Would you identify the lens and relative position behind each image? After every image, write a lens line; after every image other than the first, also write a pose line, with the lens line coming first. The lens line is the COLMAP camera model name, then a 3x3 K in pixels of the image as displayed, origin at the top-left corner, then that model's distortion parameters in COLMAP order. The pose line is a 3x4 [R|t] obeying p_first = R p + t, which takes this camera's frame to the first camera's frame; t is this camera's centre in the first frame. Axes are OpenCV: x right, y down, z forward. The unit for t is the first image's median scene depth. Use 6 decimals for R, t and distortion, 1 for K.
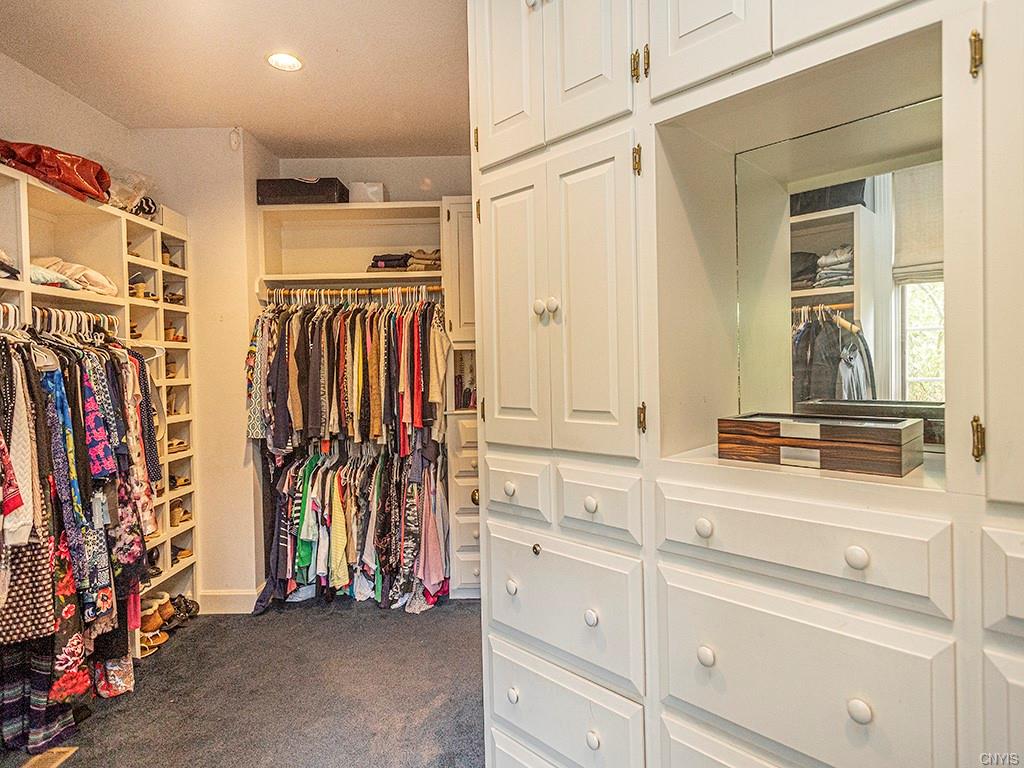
lens RADIAL K [[570.7, 0, 512.0], [0, 570.7, 384.0], [0, 0, 1]] dist [0.017817, 0.000186]
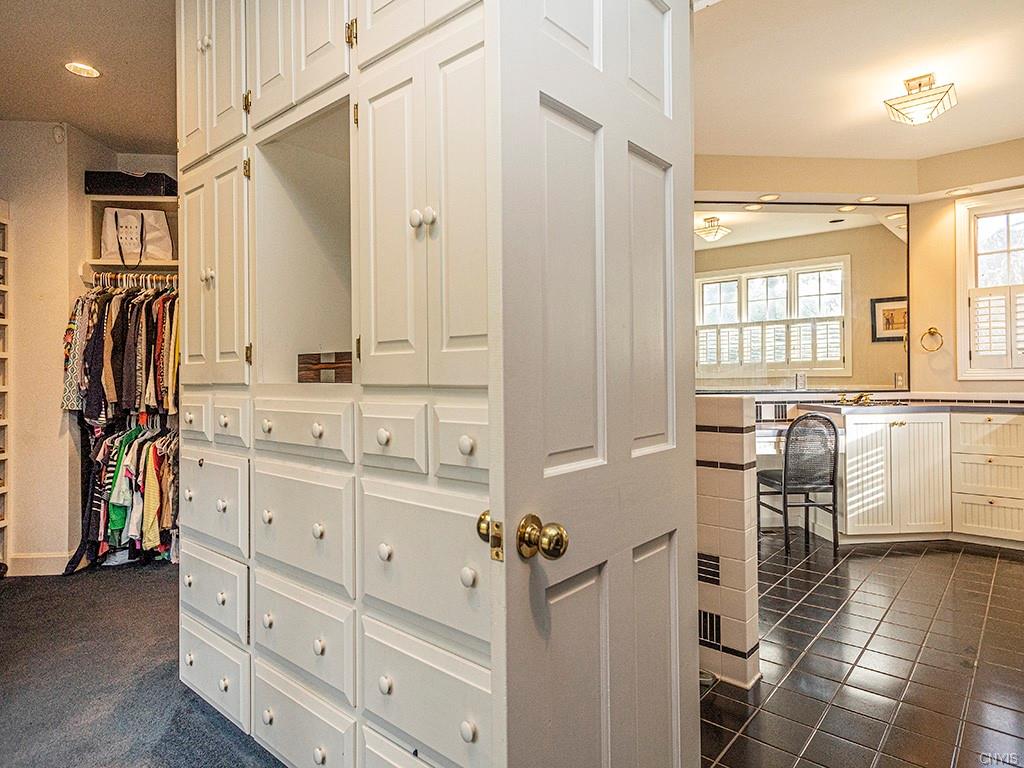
lens RADIAL K [[572.1, 0, 515.6], [0, 572.1, 374.3], [0, 0, 1]] dist [0.005689, -0.000539]
pose [[0.993772, 0.013284, 0.110637, 0.256908], [-0.010137, 0.999529, -0.028955, 0.050795], [-0.110970, 0.027653, 0.993439, -0.158605]]
